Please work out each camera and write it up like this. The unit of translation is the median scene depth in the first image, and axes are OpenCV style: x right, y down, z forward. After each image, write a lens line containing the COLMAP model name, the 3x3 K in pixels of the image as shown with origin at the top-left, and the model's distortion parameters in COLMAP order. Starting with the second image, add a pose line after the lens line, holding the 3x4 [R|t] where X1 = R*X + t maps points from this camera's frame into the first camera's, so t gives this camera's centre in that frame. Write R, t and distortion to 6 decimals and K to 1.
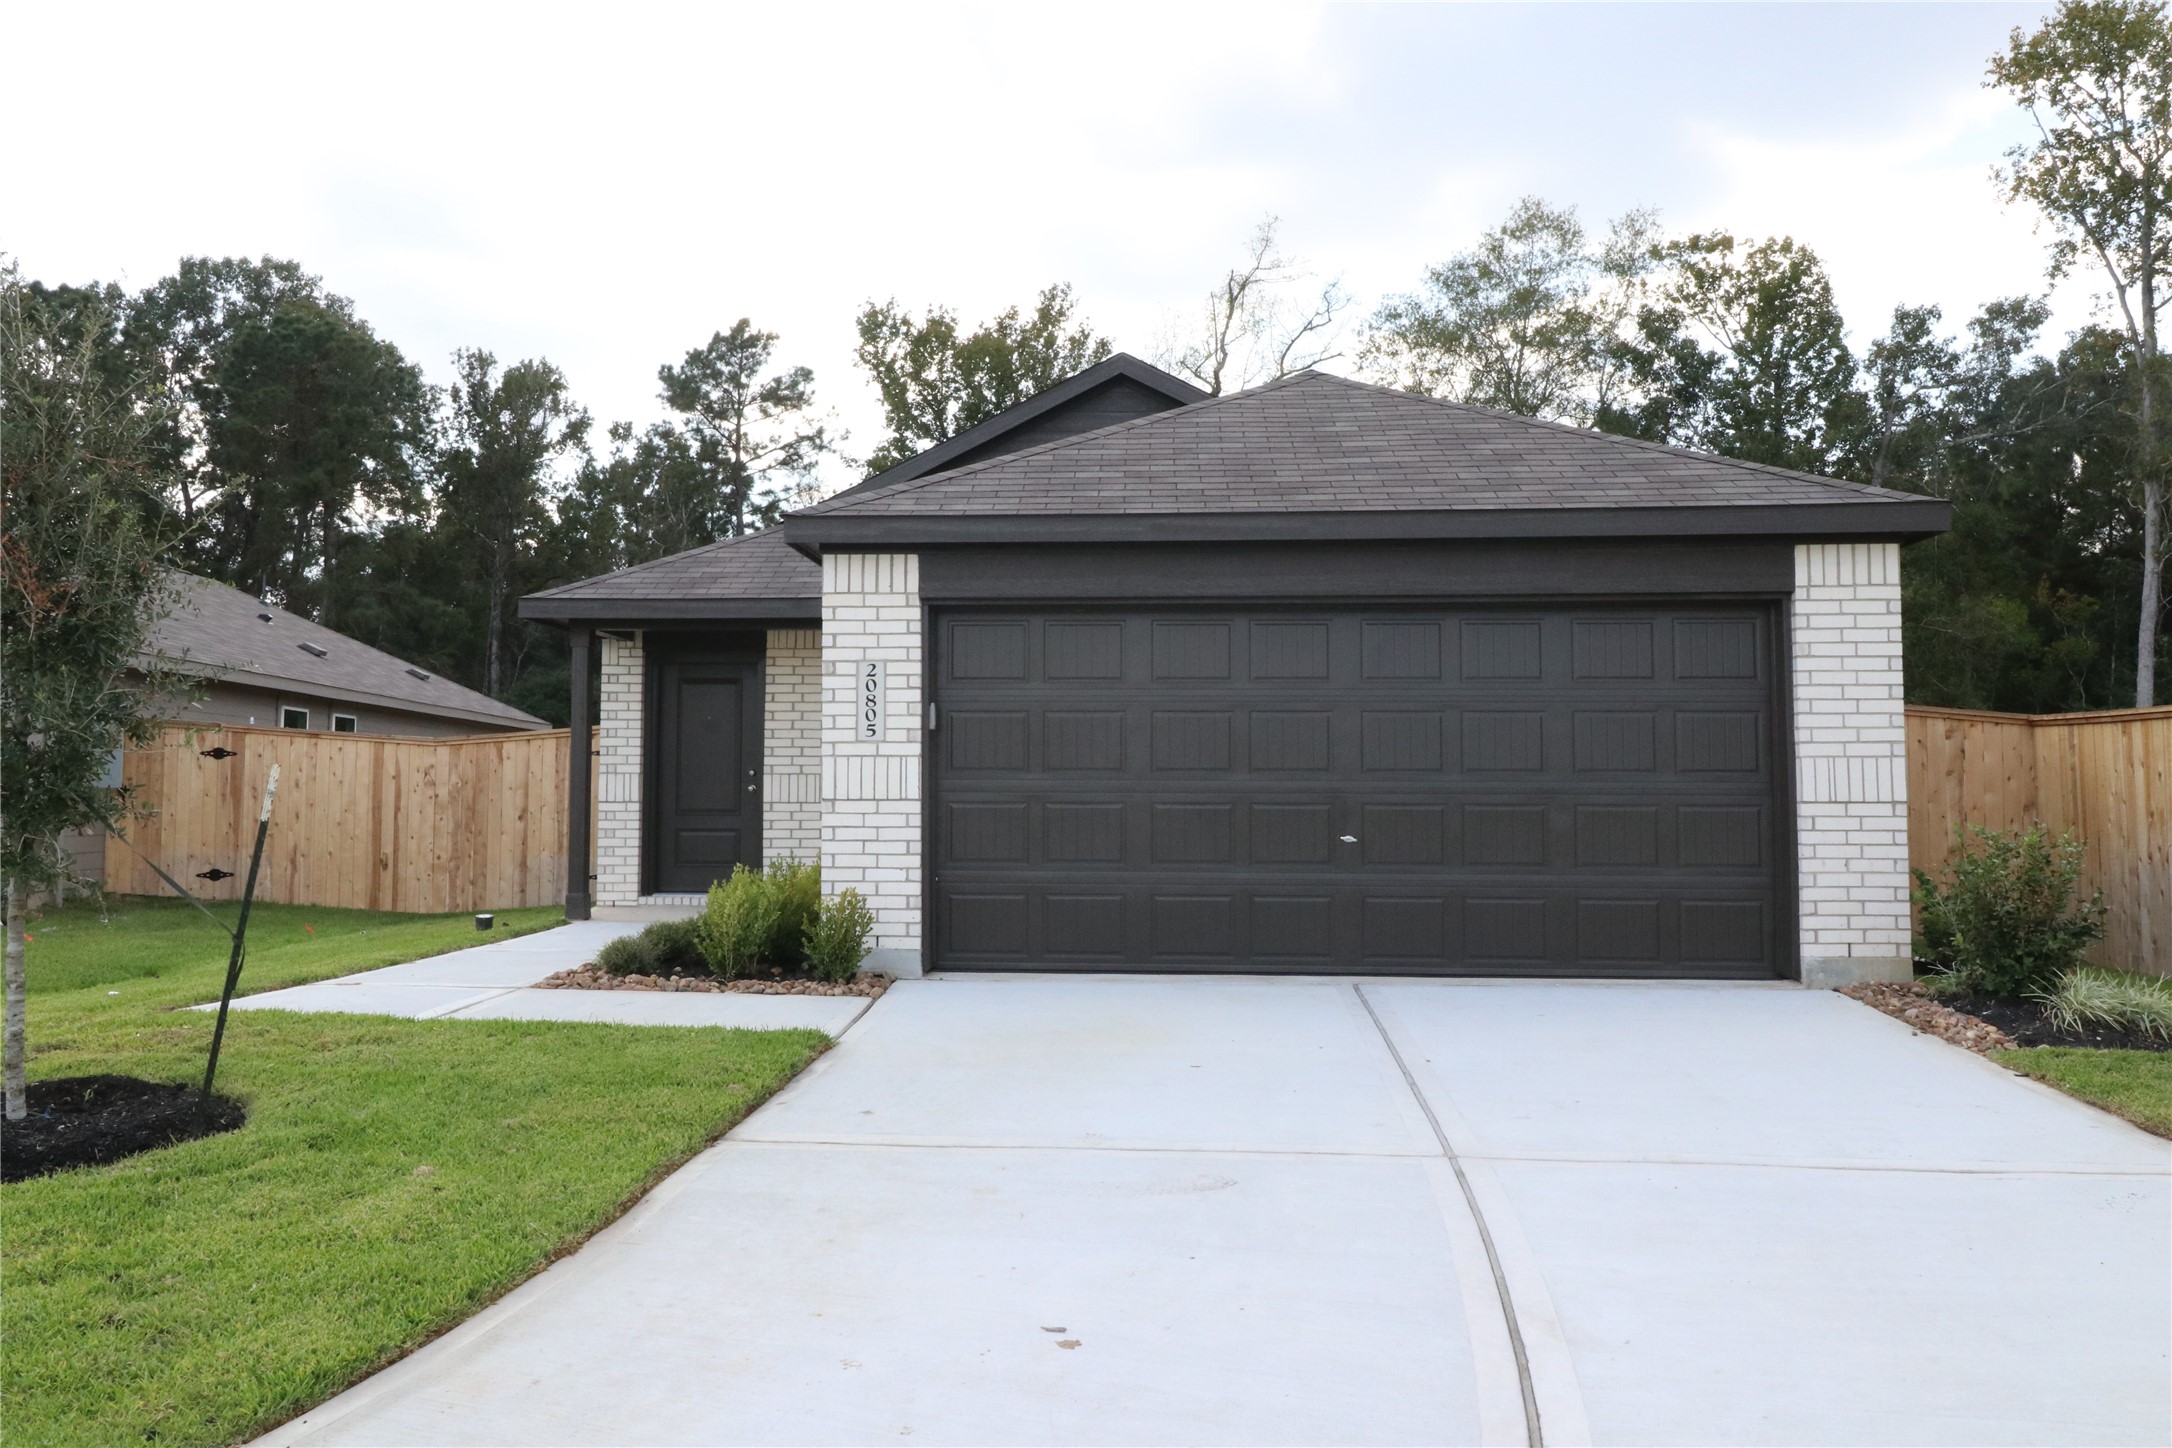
lens RADIAL K [[1824.3, 0, 1043.4], [0, 1824.3, 658.1], [0, 0, 1]] dist [0.010819, 0.003975]
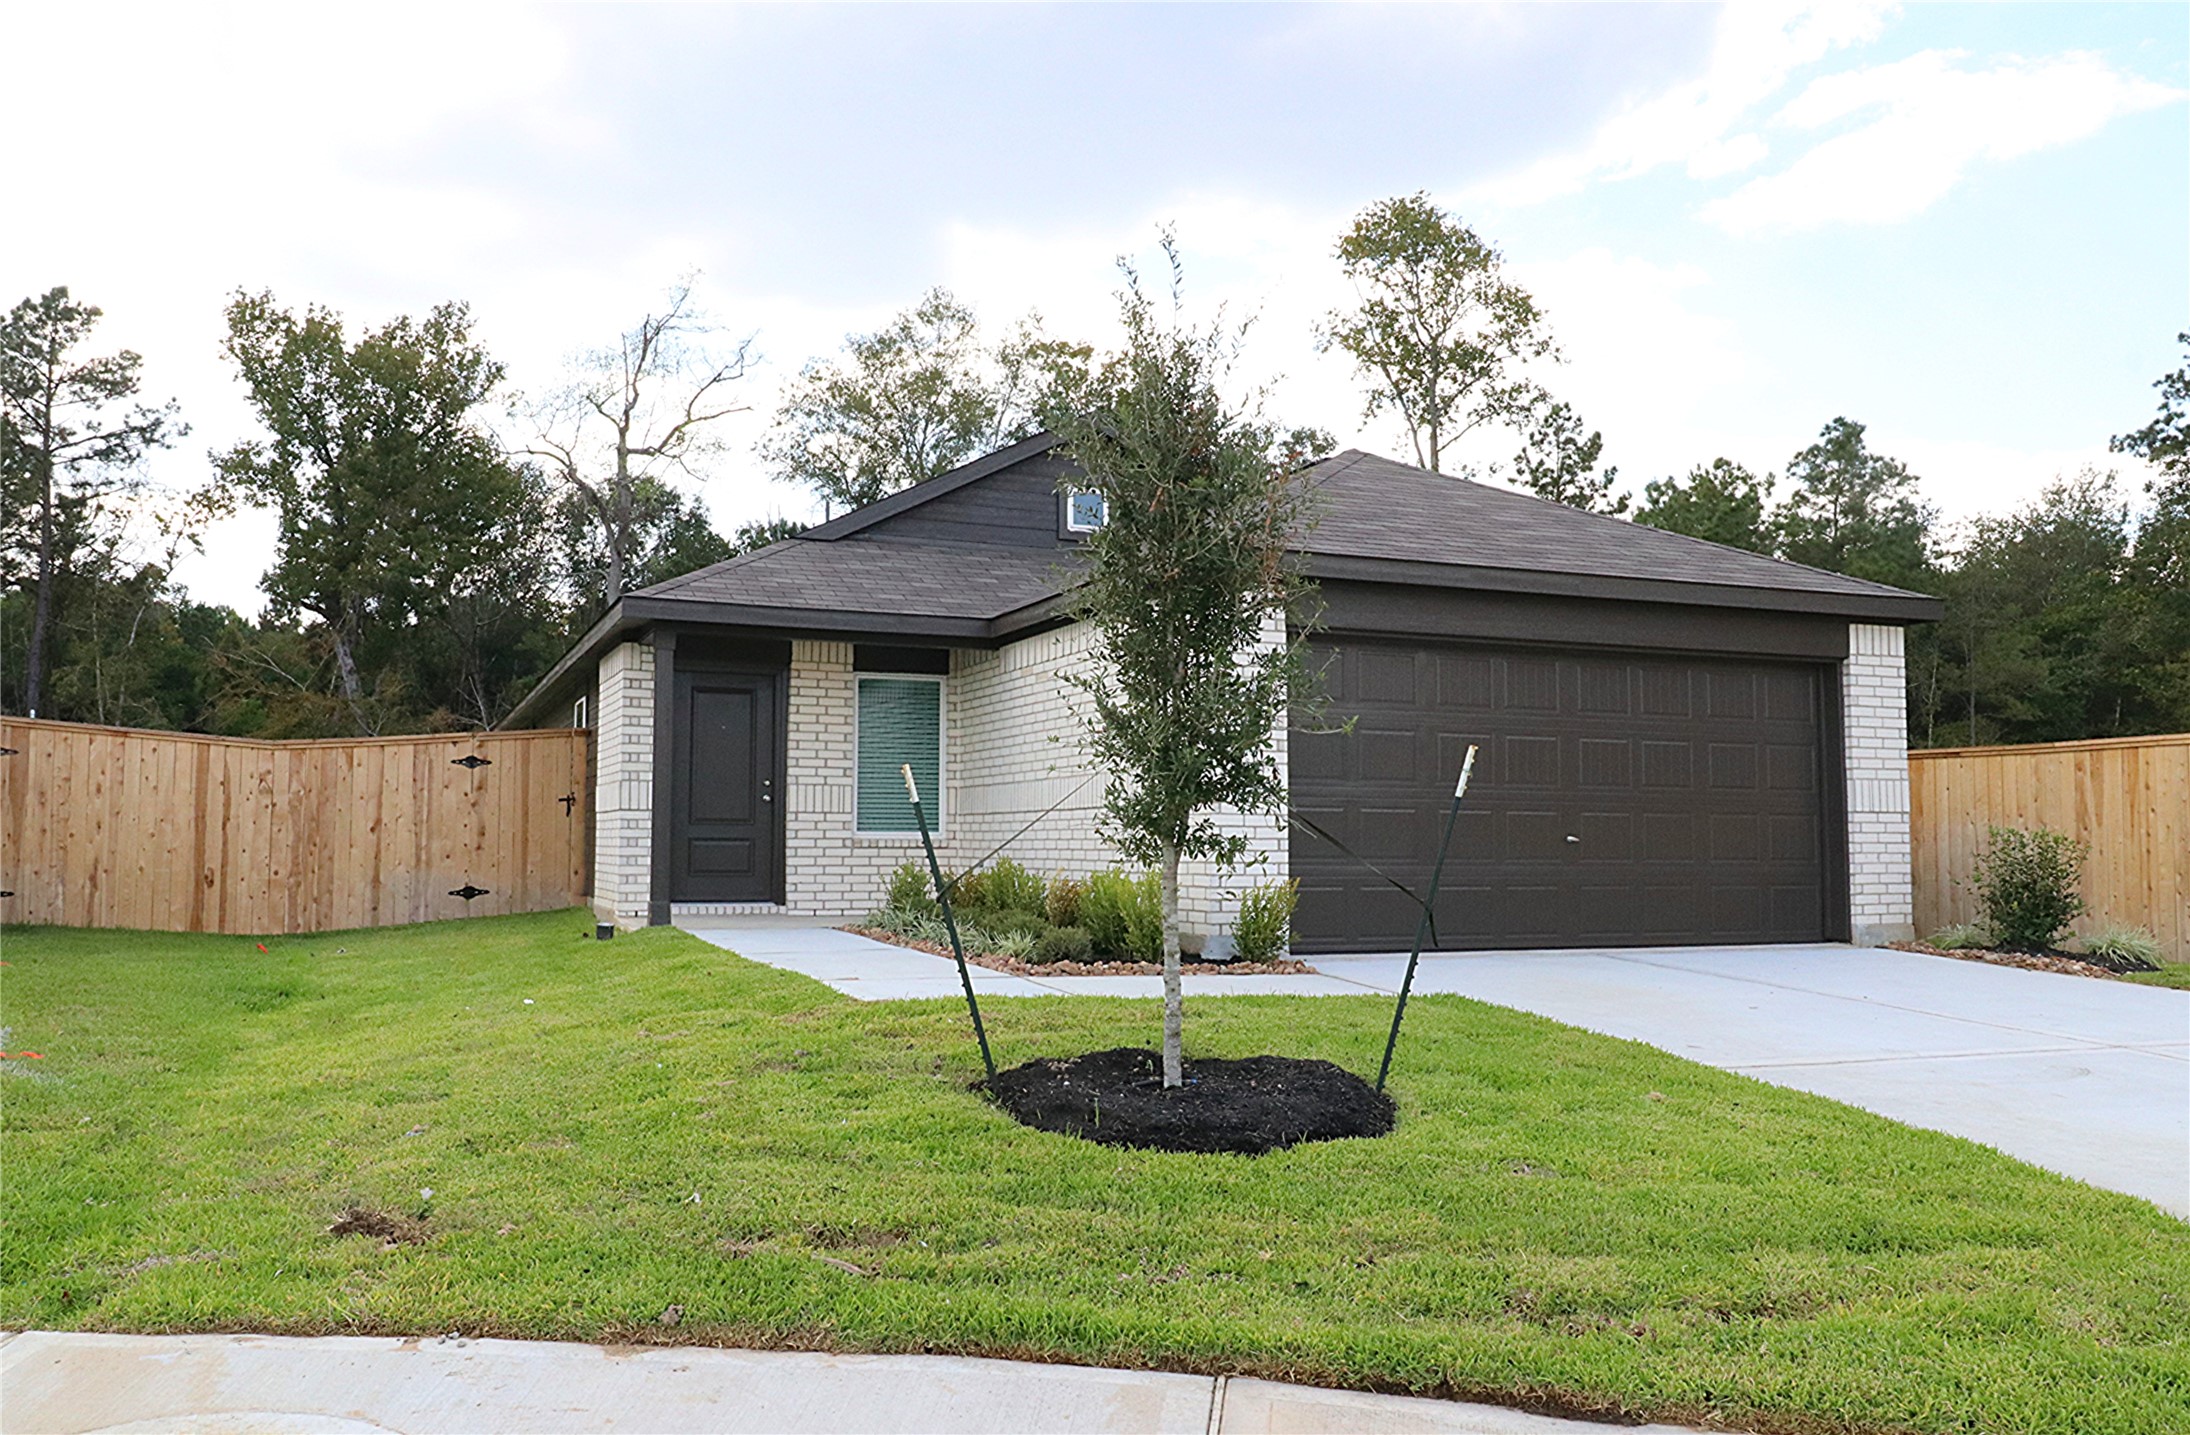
lens RADIAL K [[1720.1, 0, 1093.1], [0, 1720.1, 721.1], [0, 0, 1]] dist [0.001679, 0.003001]
pose [[0.889987, 0.034109, 0.454708, -0.359439], [-0.039594, 0.999213, 0.002543, 0.015929], [-0.454263, -0.020267, 0.890637, 0.059686]]
